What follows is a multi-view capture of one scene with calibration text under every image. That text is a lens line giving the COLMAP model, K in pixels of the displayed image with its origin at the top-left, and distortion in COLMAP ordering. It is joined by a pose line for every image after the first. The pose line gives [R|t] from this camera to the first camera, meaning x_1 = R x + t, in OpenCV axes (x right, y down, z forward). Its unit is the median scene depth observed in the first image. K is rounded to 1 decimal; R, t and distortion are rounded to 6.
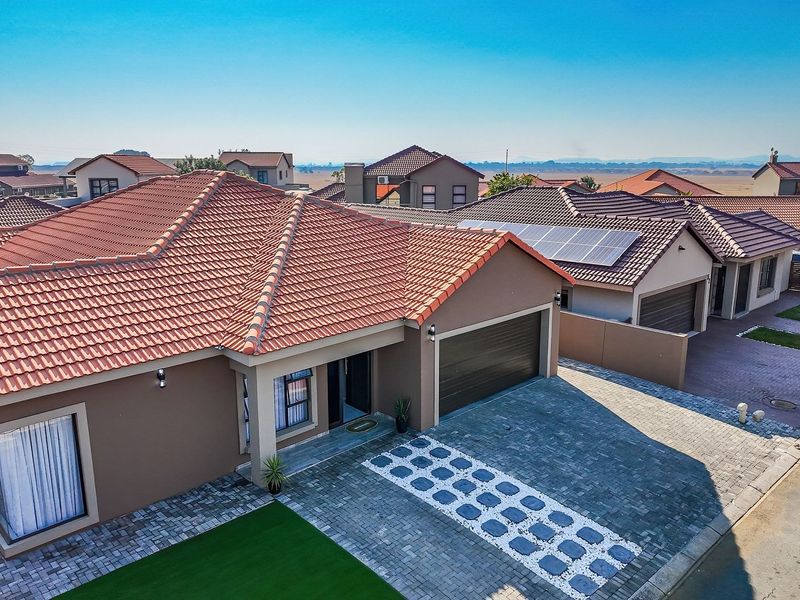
lens RADIAL K [[613.0, 0, 400.0], [0, 613.0, 300.0], [0, 0, 1]] dist [0.019258, -0.004454]
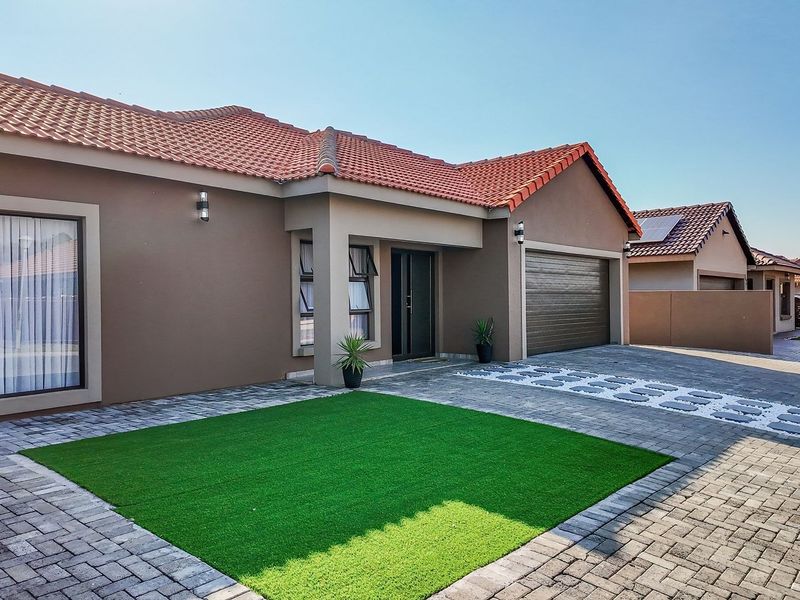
lens RADIAL K [[613.0, 0, 400.0], [0, 613.0, 300.0], [0, 0, 1]] dist [0.019258, -0.004454]
pose [[0.995992, -0.005997, 0.089246, -0.188268], [0.024425, 0.978065, -0.206865, 0.321699], [-0.086048, 0.208215, 0.974291, 0.259205]]
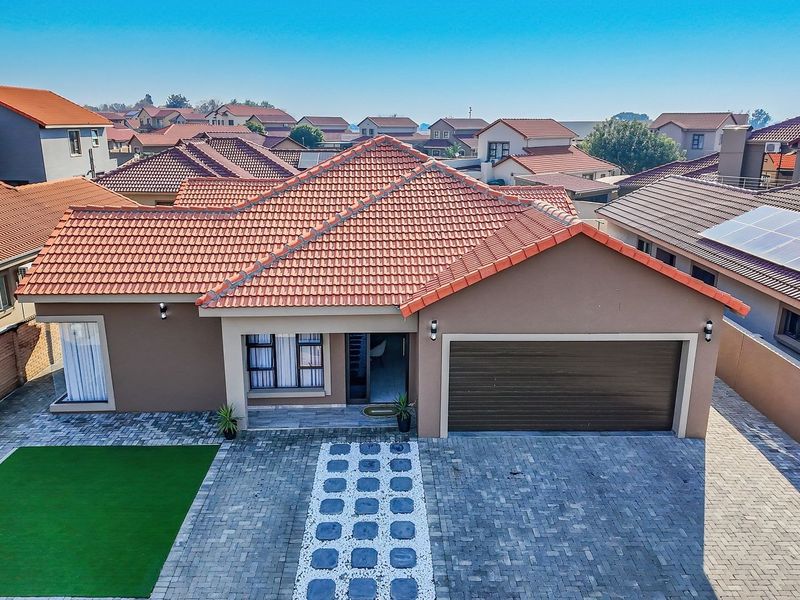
lens RADIAL K [[613.0, 0, 400.0], [0, 613.0, 300.0], [0, 0, 1]] dist [0.019258, -0.004454]
pose [[0.737833, 0.189540, -0.647825, 0.595264], [-0.153989, 0.981722, 0.111846, -0.080229], [0.657183, 0.017235, 0.753534, 0.342064]]
